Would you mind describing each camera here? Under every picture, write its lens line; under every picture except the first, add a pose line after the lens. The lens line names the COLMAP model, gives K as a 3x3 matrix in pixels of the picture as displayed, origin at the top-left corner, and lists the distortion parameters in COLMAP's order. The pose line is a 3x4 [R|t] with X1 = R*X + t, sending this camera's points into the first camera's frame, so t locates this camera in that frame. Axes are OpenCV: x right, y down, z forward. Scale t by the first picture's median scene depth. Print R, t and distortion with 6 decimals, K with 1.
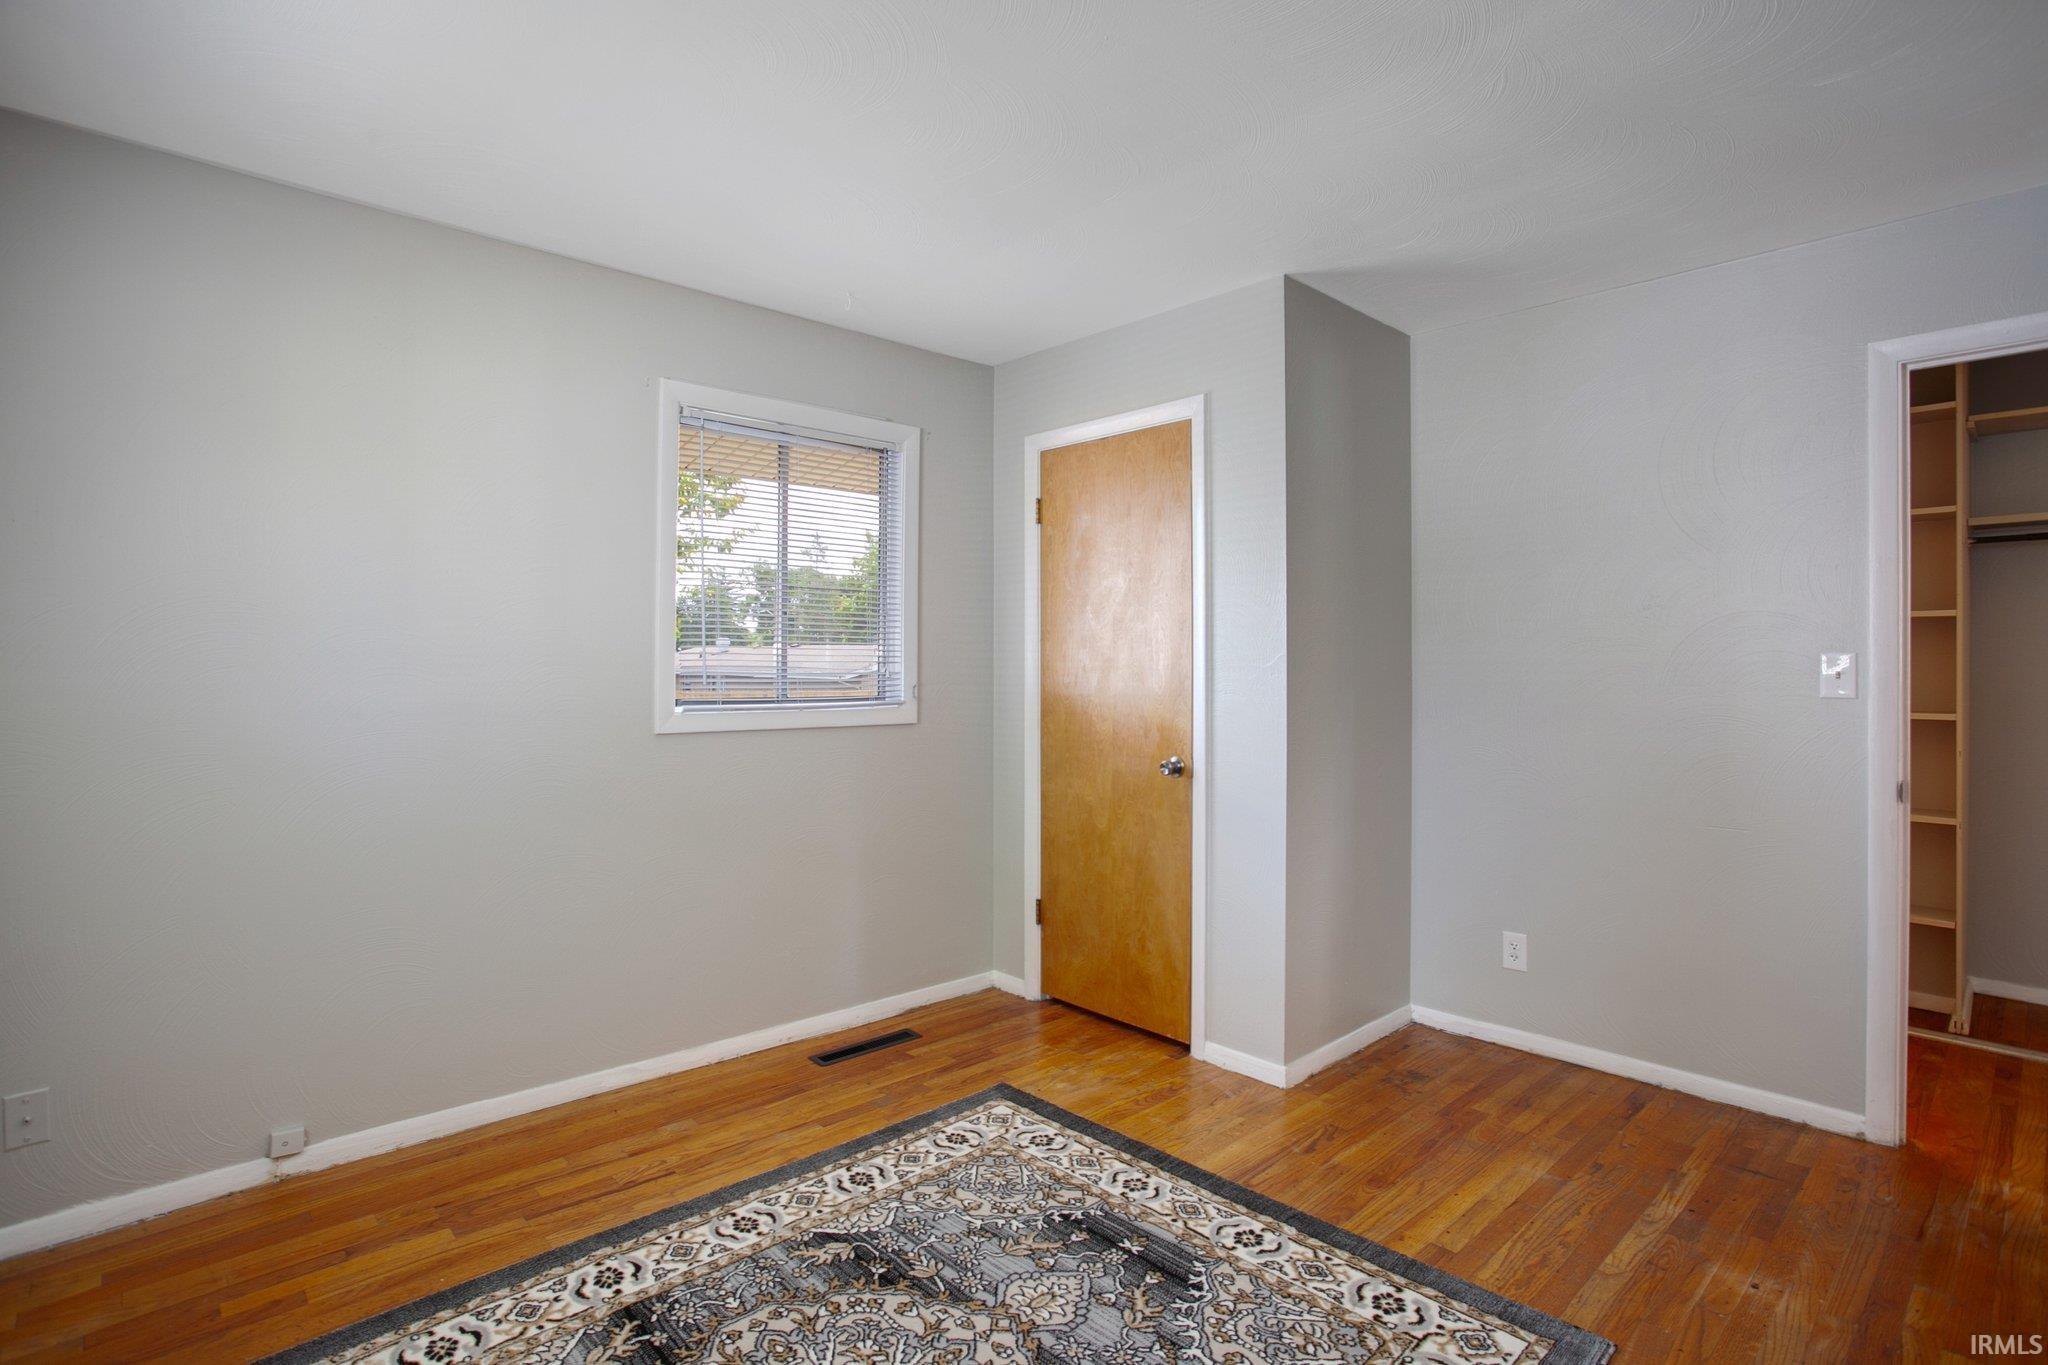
lens RADIAL K [[1007.5, 0, 1019.1], [0, 1007.5, 670.7], [0, 0, 1]] dist [-0.067521, 0.024677]
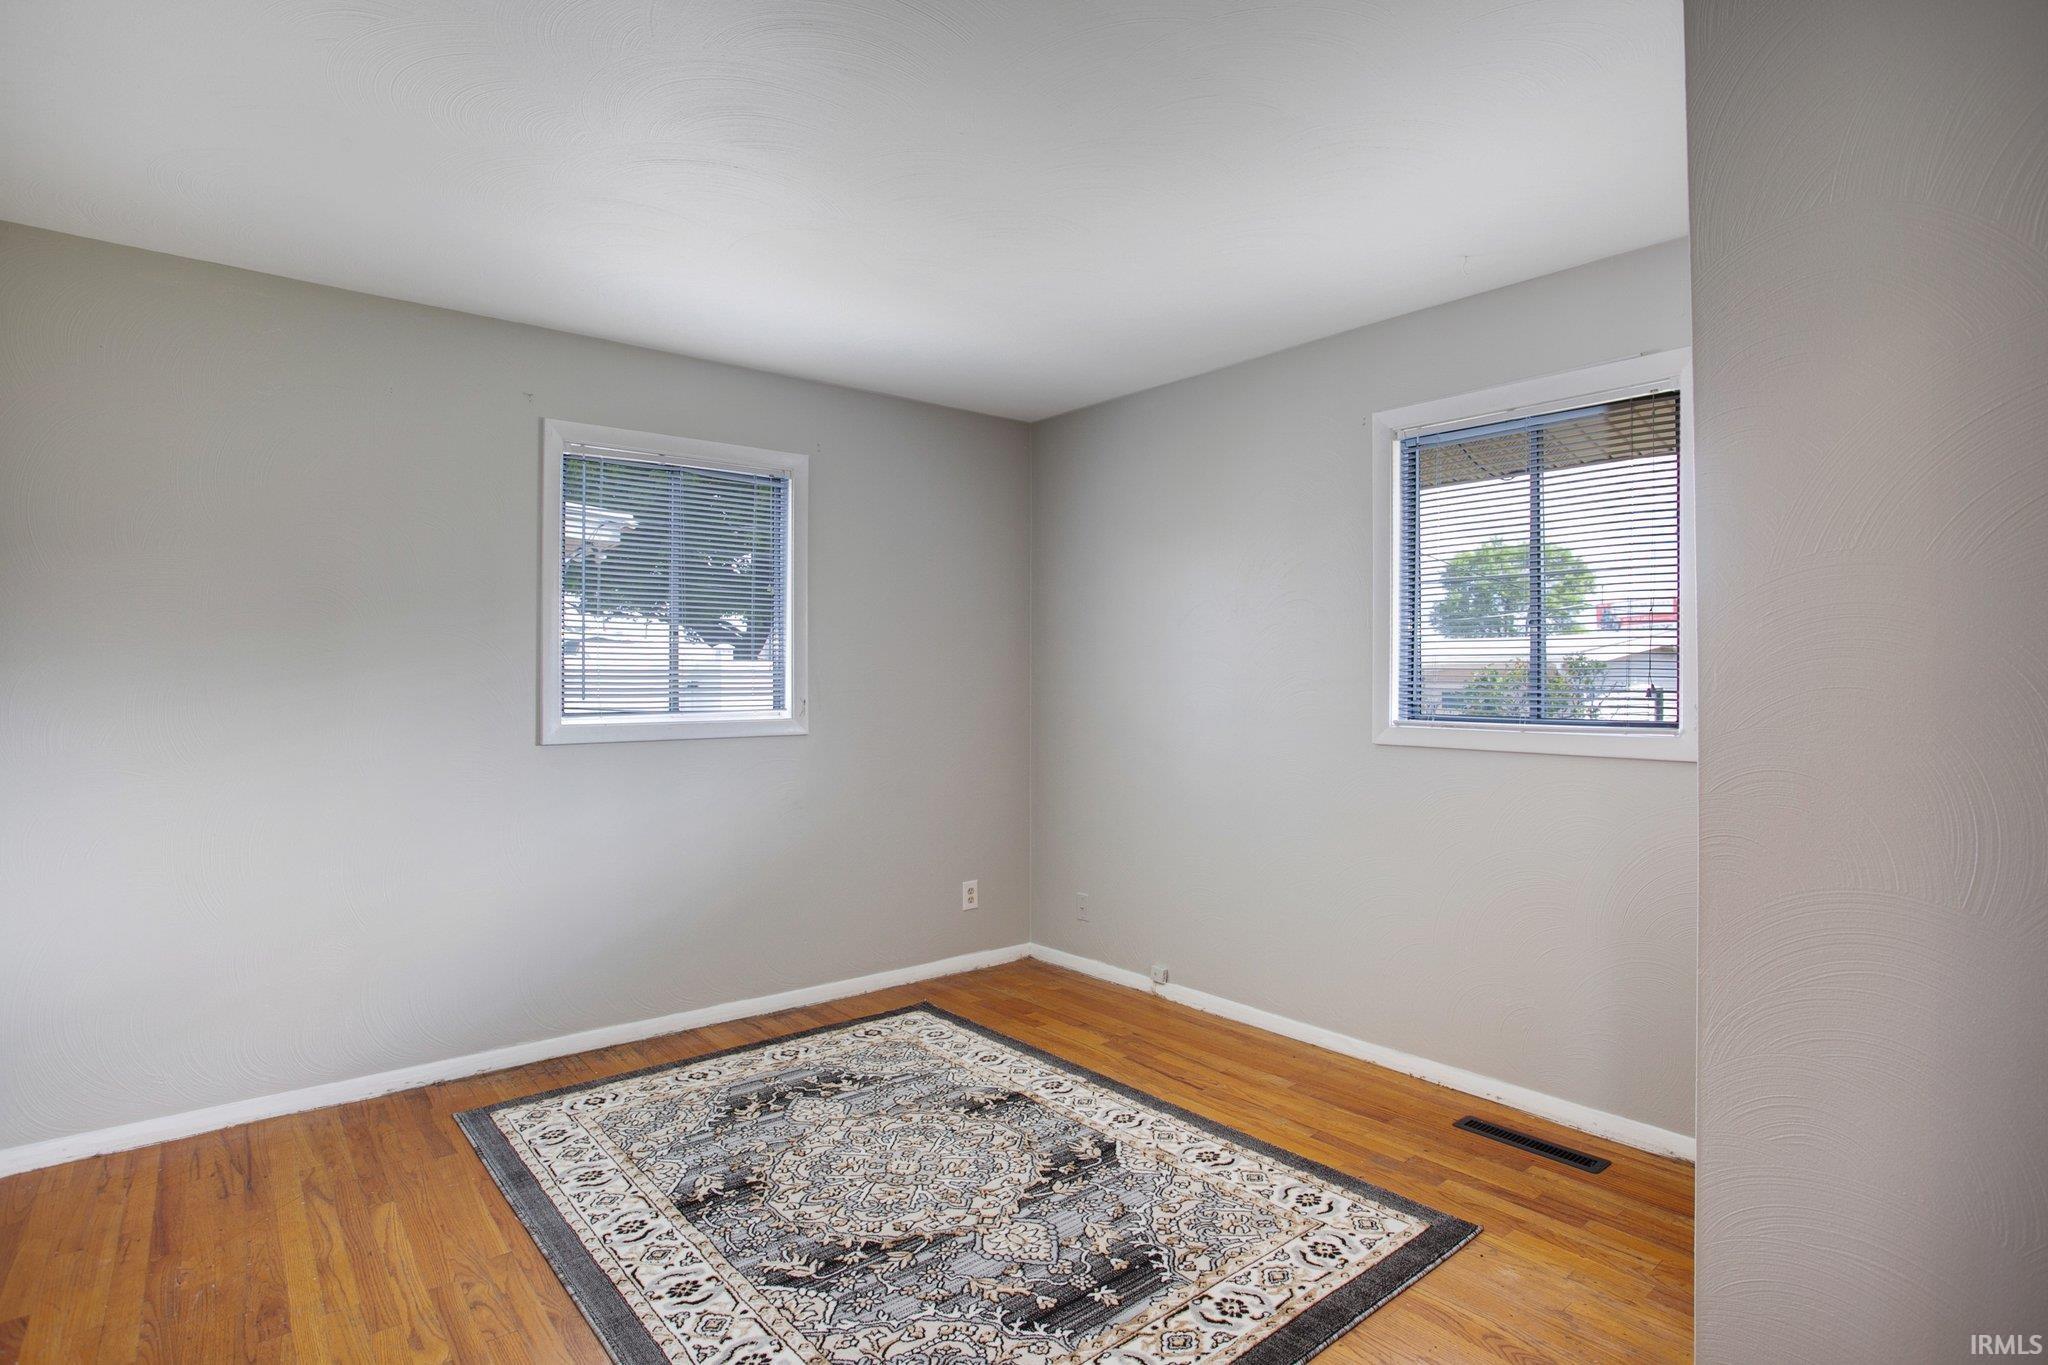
lens RADIAL K [[1007.5, 0, 1008.4], [0, 1007.5, 701.3], [0, 0, 1]] dist [-0.067521, 0.024677]
pose [[-0.064321, 0.018525, -0.997757, 0.883939], [-0.001579, 0.999825, 0.018666, -0.002352], [0.997928, 0.002776, -0.064281, 0.813775]]
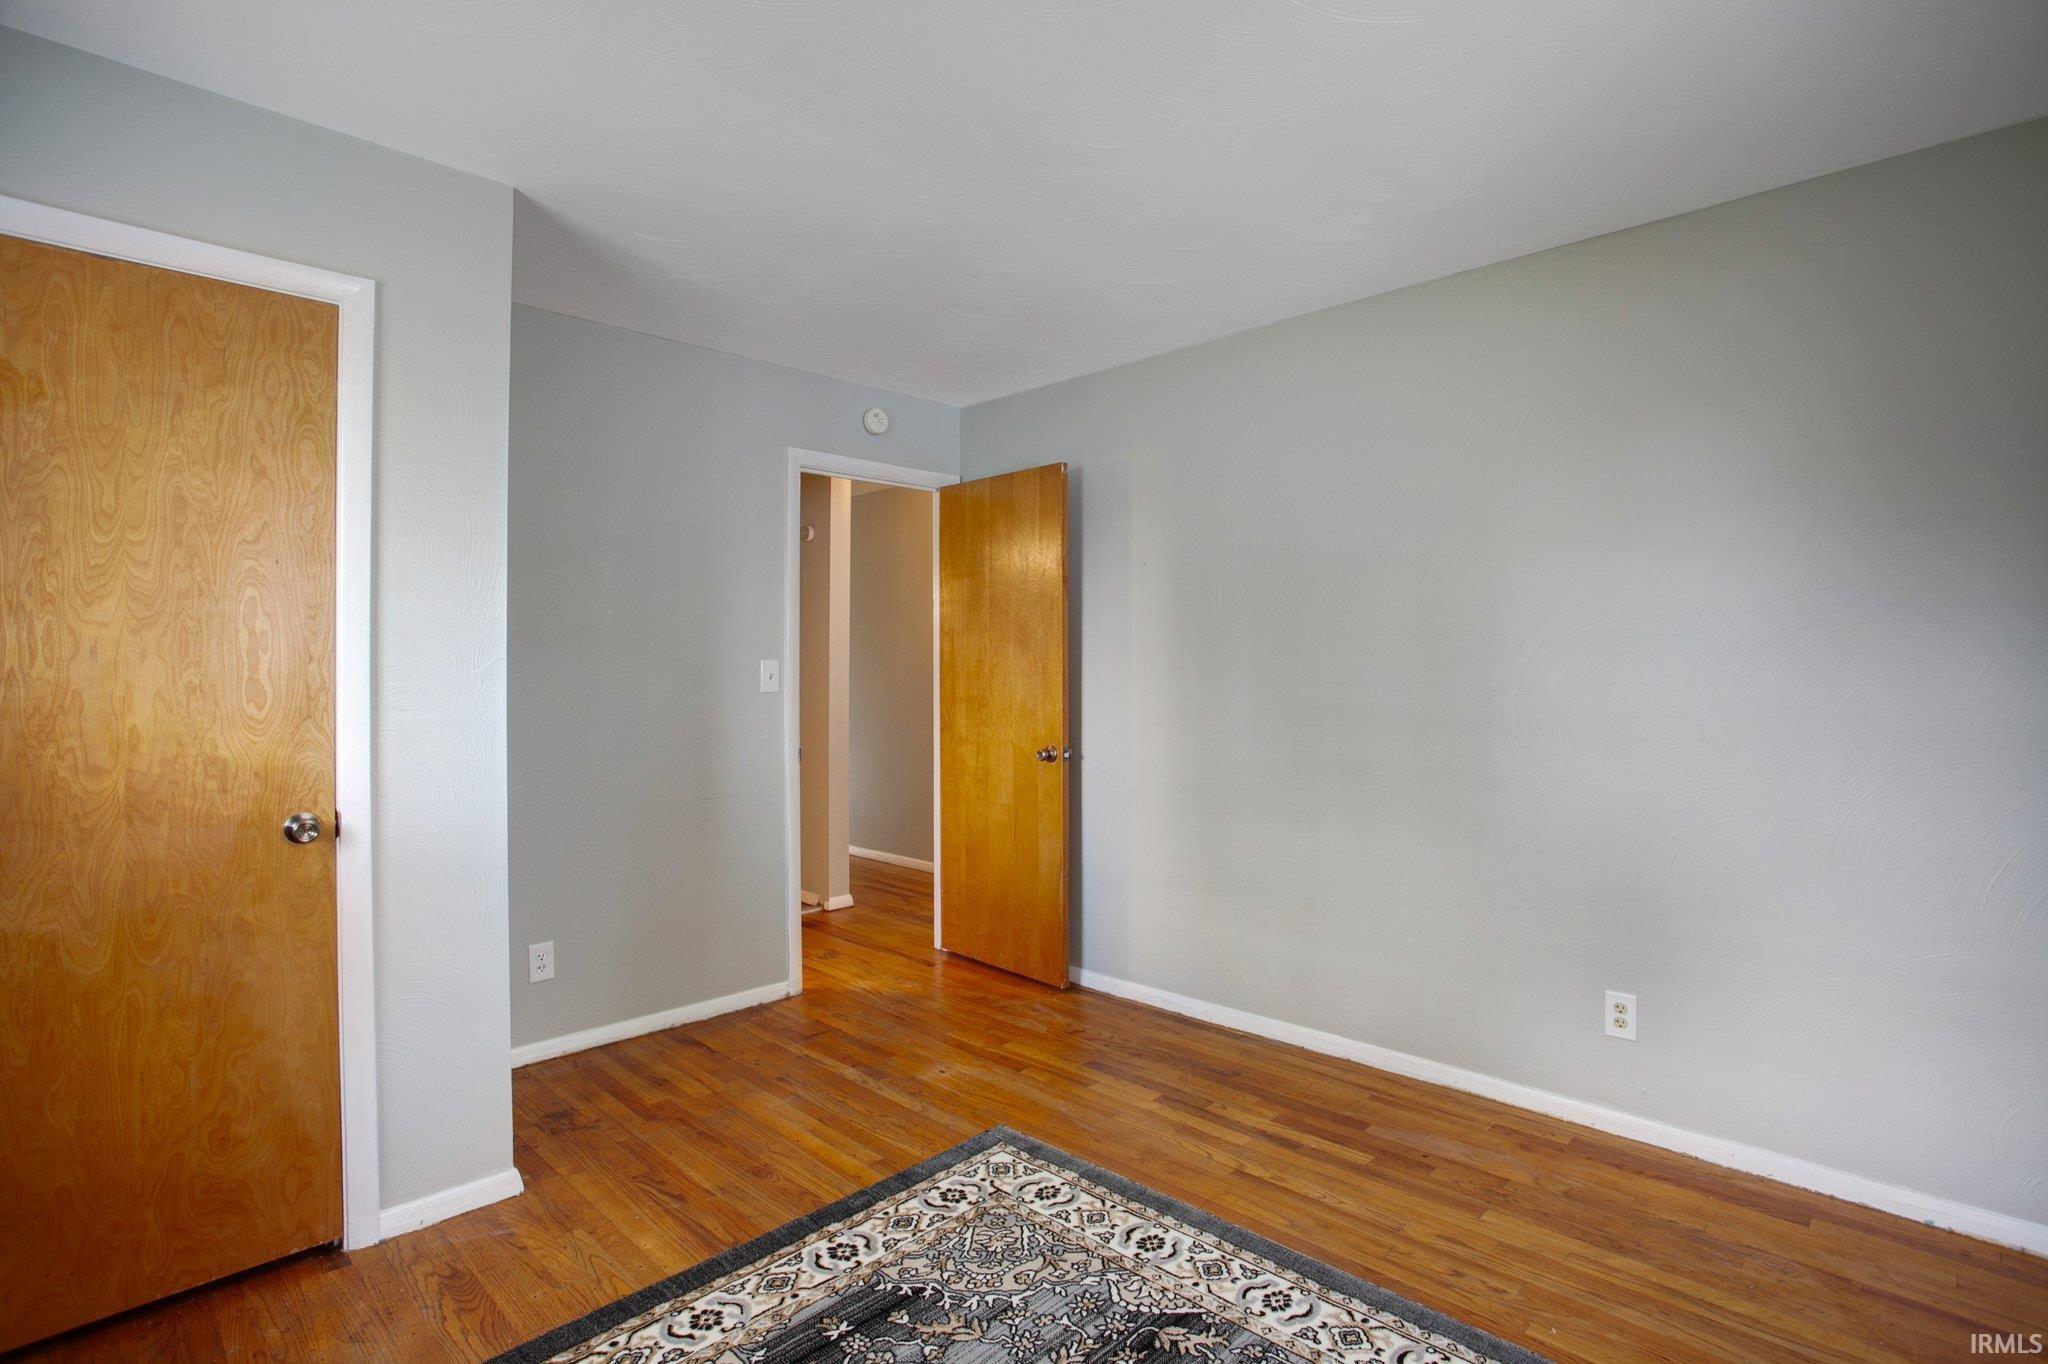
lens RADIAL K [[1007.5, 0, 1026.6], [0, 1007.5, 663.0], [0, 0, 1]] dist [-0.067521, 0.024677]
pose [[-0.055794, 0.002281, 0.998440, -0.647631], [0.007472, 0.999970, -0.001867, -0.008670], [-0.998414, 0.007357, -0.055809, 0.735254]]
